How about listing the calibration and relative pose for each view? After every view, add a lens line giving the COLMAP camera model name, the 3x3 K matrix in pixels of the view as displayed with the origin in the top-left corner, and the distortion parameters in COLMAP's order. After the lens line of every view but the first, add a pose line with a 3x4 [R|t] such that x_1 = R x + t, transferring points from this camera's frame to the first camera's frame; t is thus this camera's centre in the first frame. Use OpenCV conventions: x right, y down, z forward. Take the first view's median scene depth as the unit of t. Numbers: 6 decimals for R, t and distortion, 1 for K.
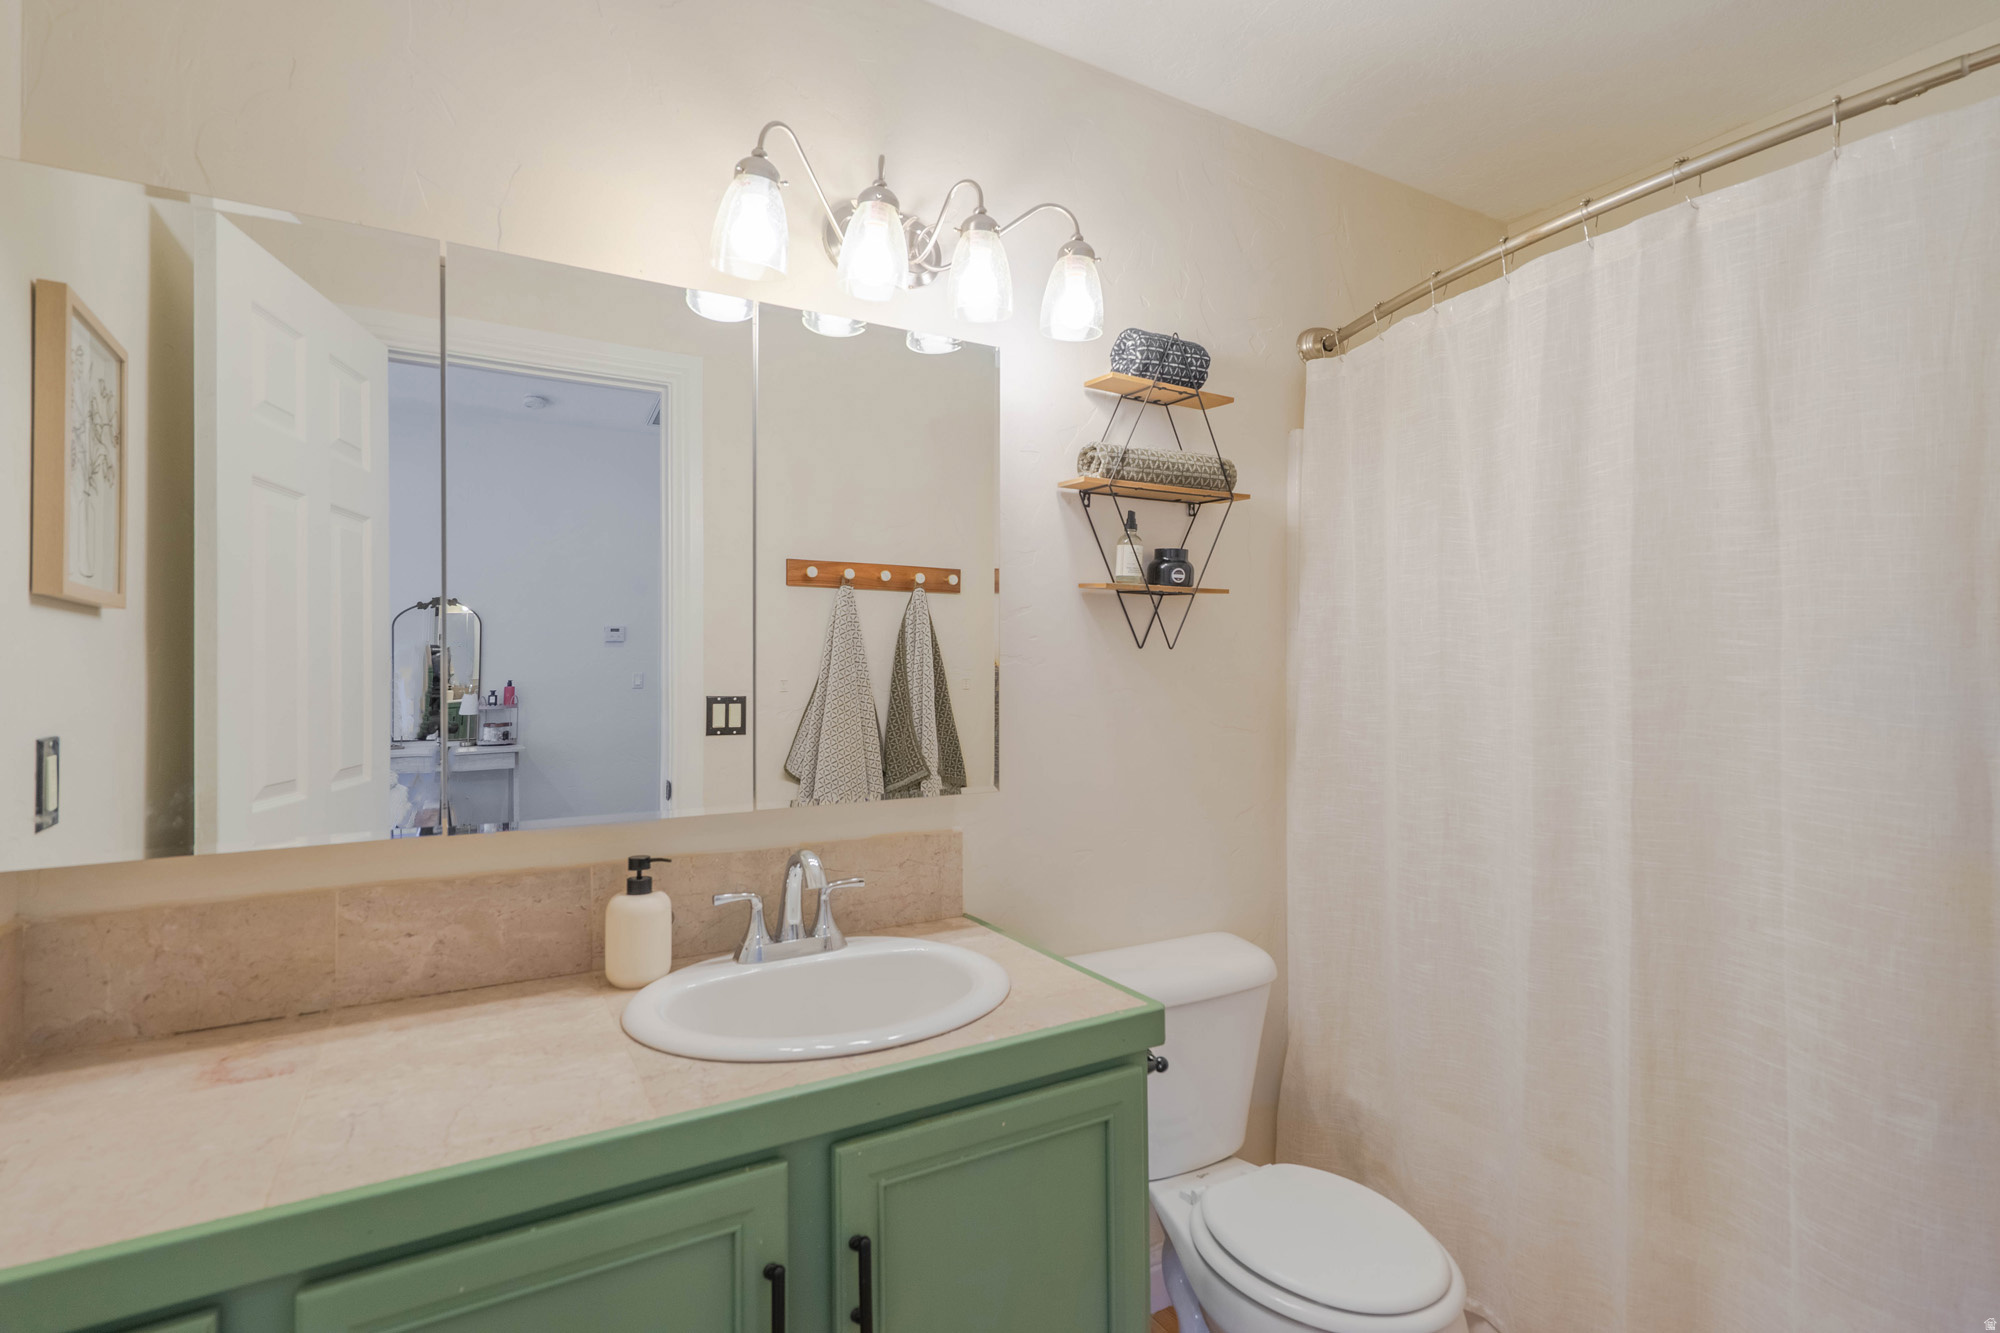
lens RADIAL K [[946.9, 0, 999.5], [0, 946.9, 660.8], [0, 0, 1]] dist [0.001215, 0.000307]
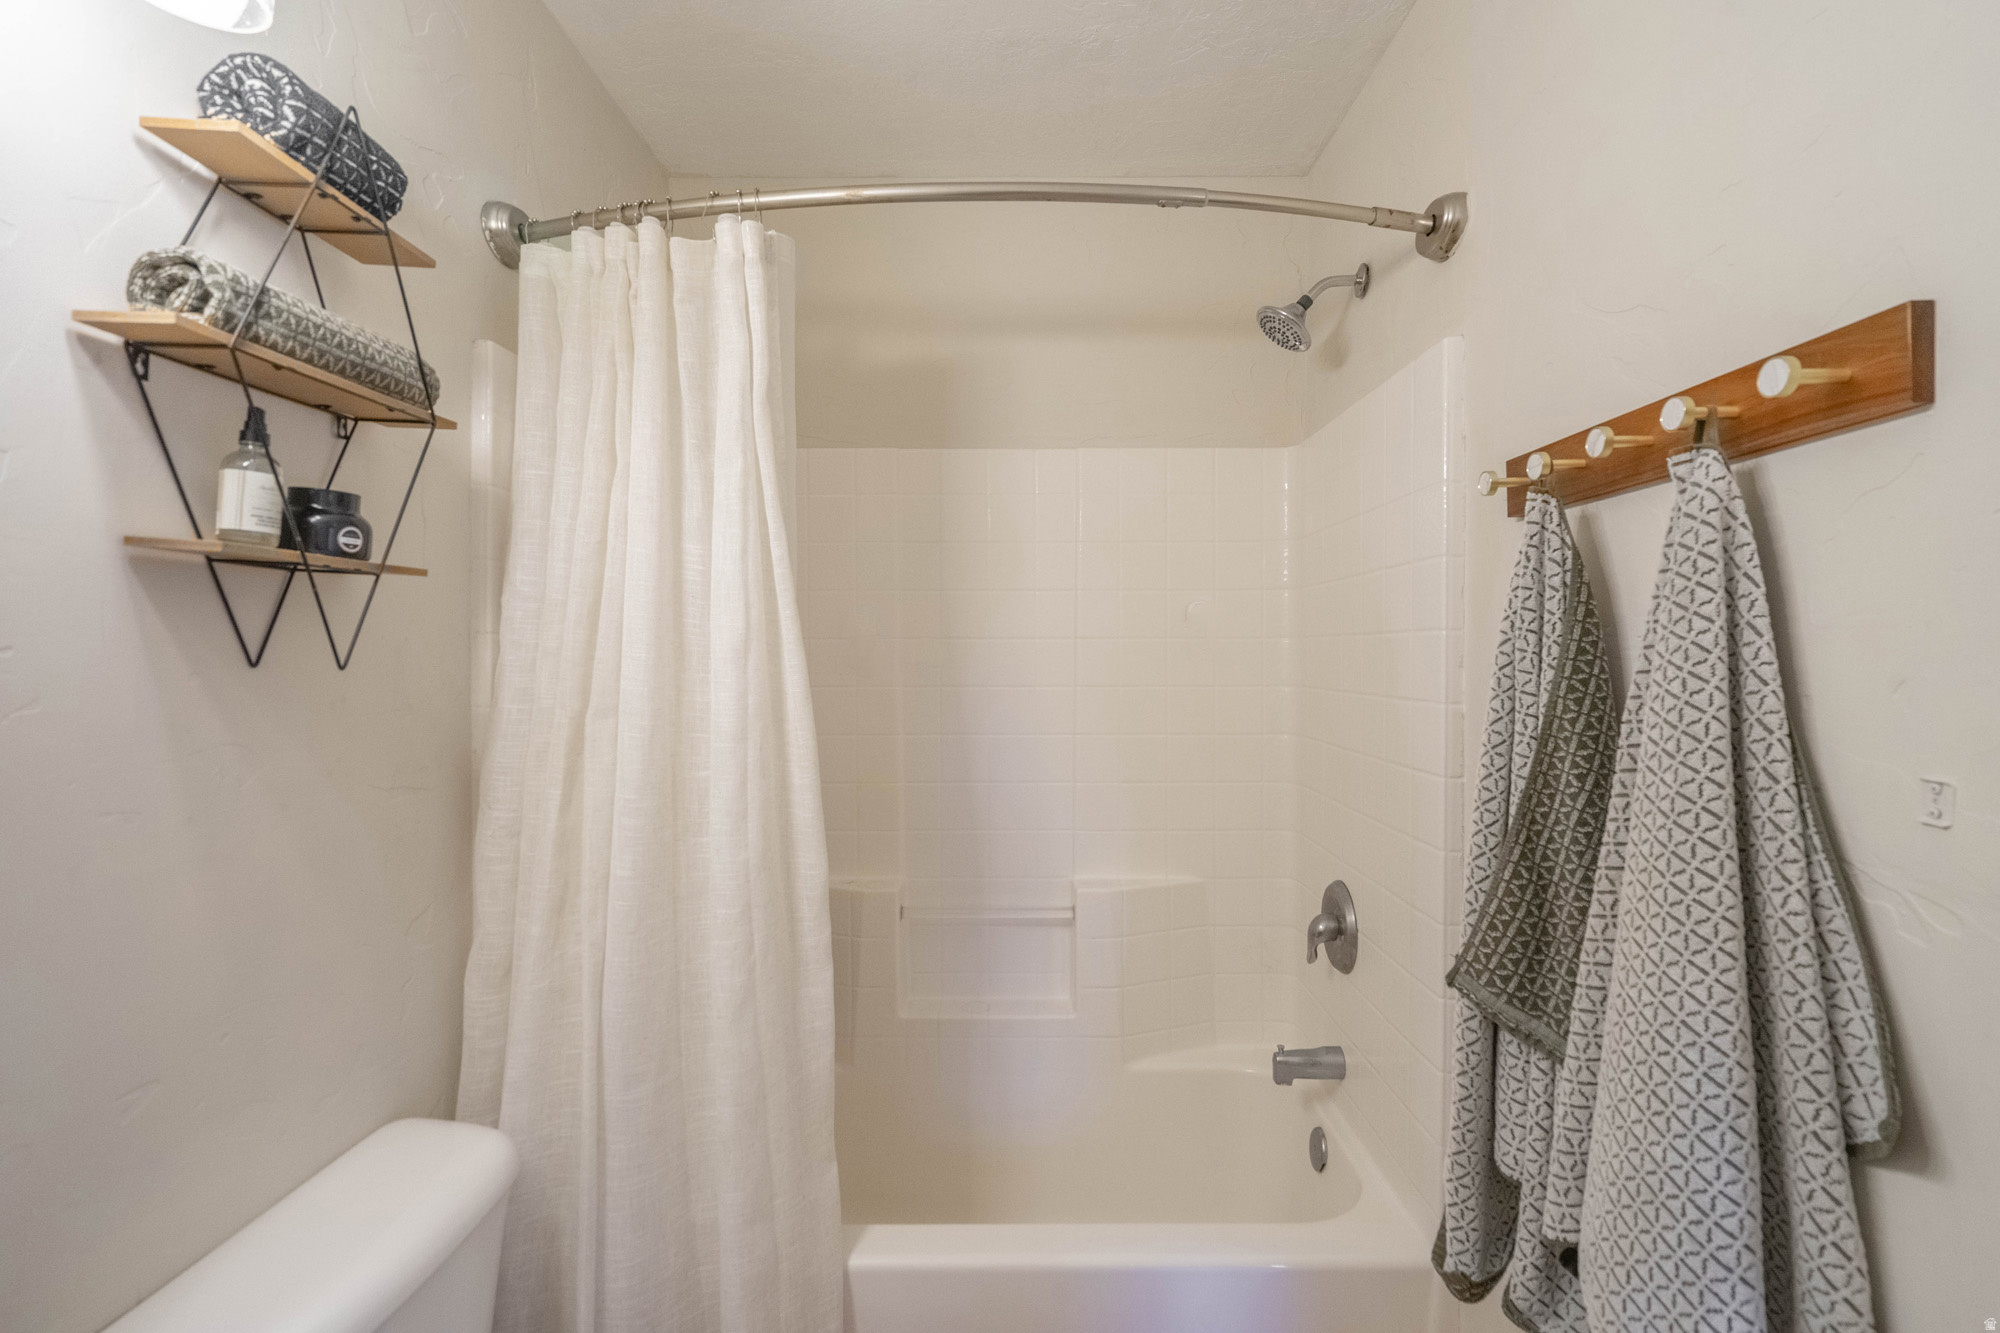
lens RADIAL K [[946.9, 0, 1006.4], [0, 946.9, 661.6], [0, 0, 1]] dist [0.001215, 0.000307]
pose [[0.483140, -0.014367, 0.875425, -0.121069], [0.001292, 0.999876, 0.015696, -0.025053], [-0.875542, -0.006453, 0.483098, 0.378642]]
